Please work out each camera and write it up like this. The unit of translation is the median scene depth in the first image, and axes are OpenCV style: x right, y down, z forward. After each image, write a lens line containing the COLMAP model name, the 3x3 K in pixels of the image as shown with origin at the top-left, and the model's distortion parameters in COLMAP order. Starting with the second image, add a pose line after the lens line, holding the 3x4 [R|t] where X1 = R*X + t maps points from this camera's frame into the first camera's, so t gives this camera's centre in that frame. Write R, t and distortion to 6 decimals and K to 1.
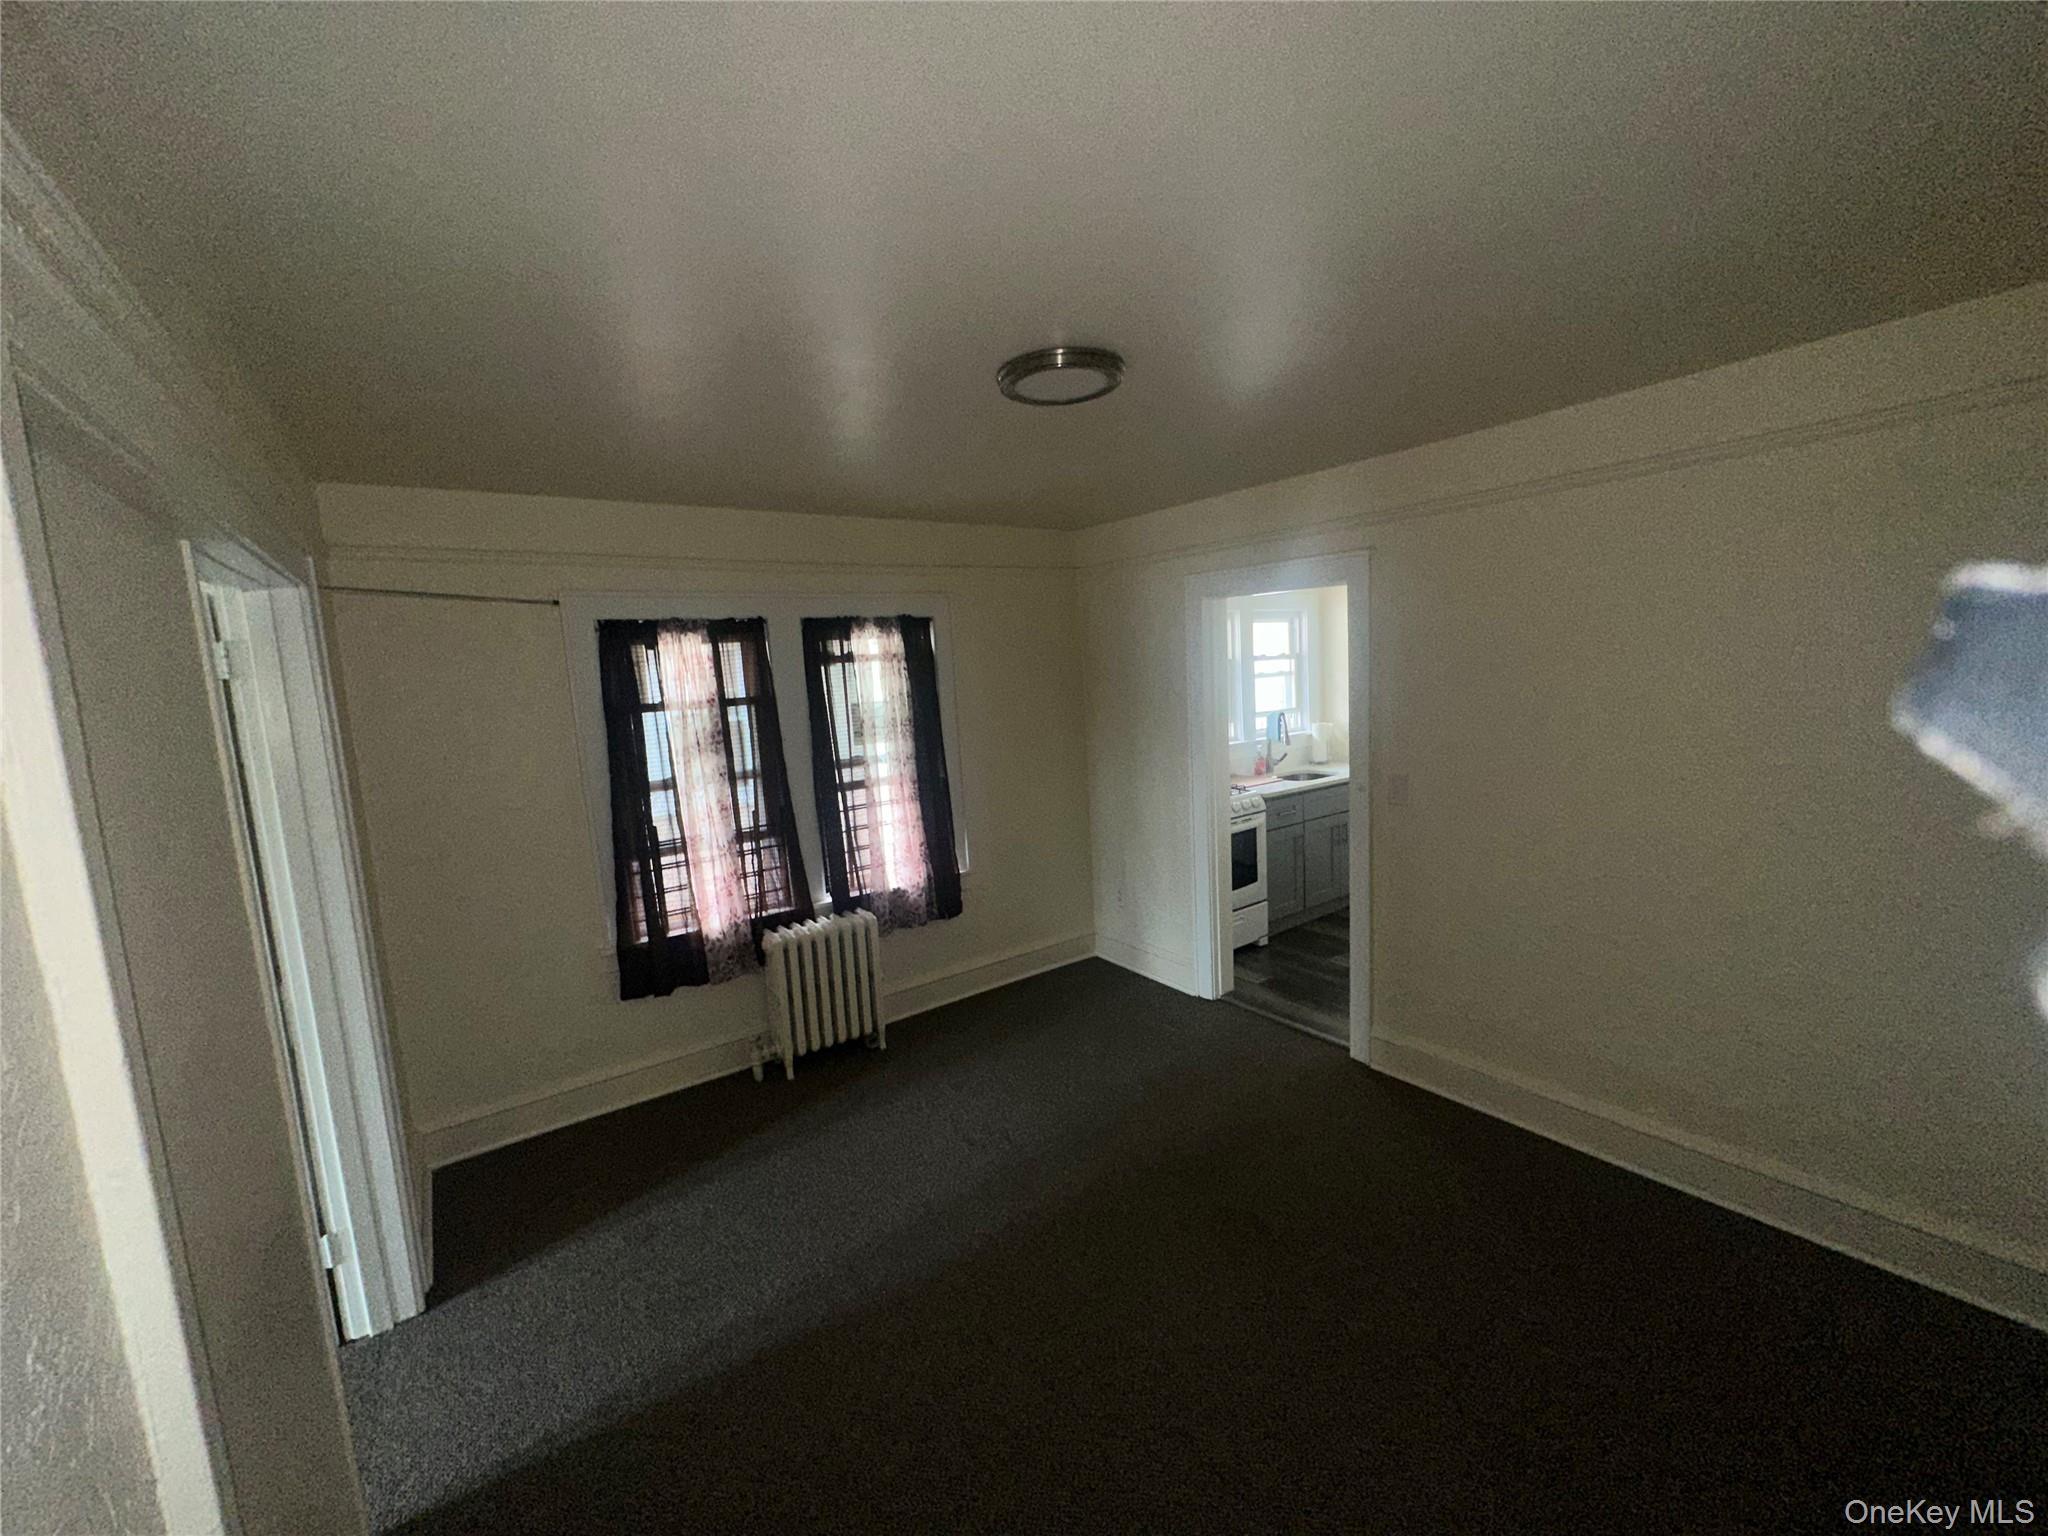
lens RADIAL K [[822.0, 0, 1023.0], [0, 822.0, 766.0], [0, 0, 1]] dist [0.000333, -0.000027]
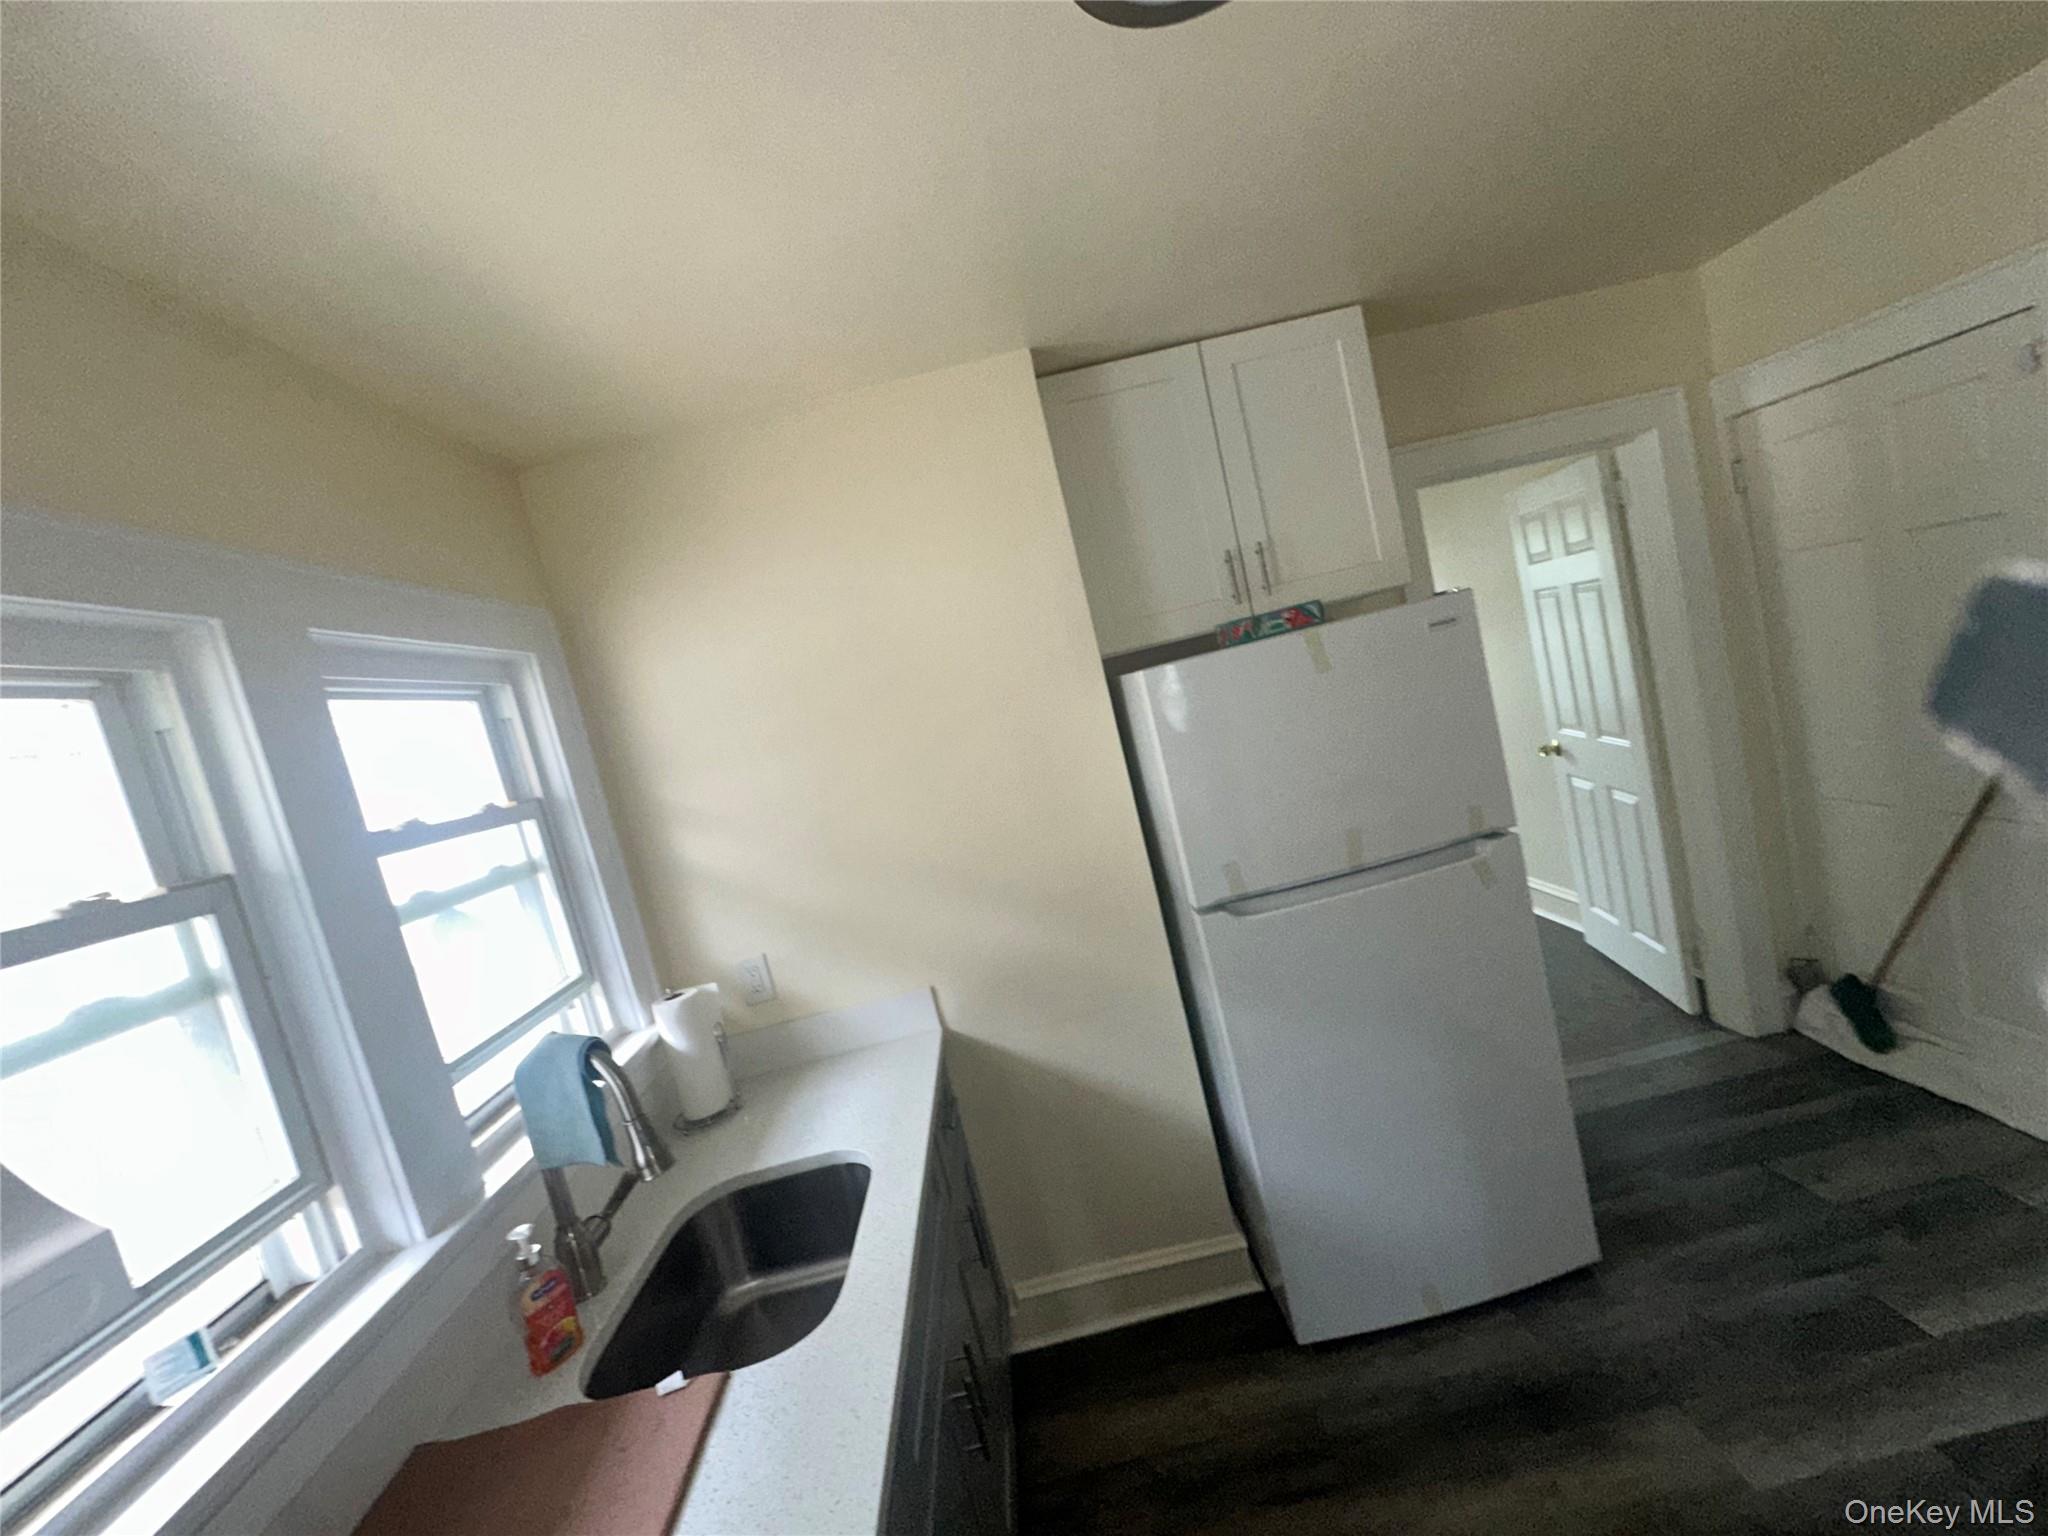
lens RADIAL K [[822.0, 0, 1024.0], [0, 822.0, 767.4], [0, 0, 1]] dist [0.000333, -0.000027]
pose [[0.543582, -0.151738, 0.825526, 0.190447], [0.304742, 0.952089, -0.025662, -0.088727], [-0.782081, 0.265522, 0.563780, 0.708233]]
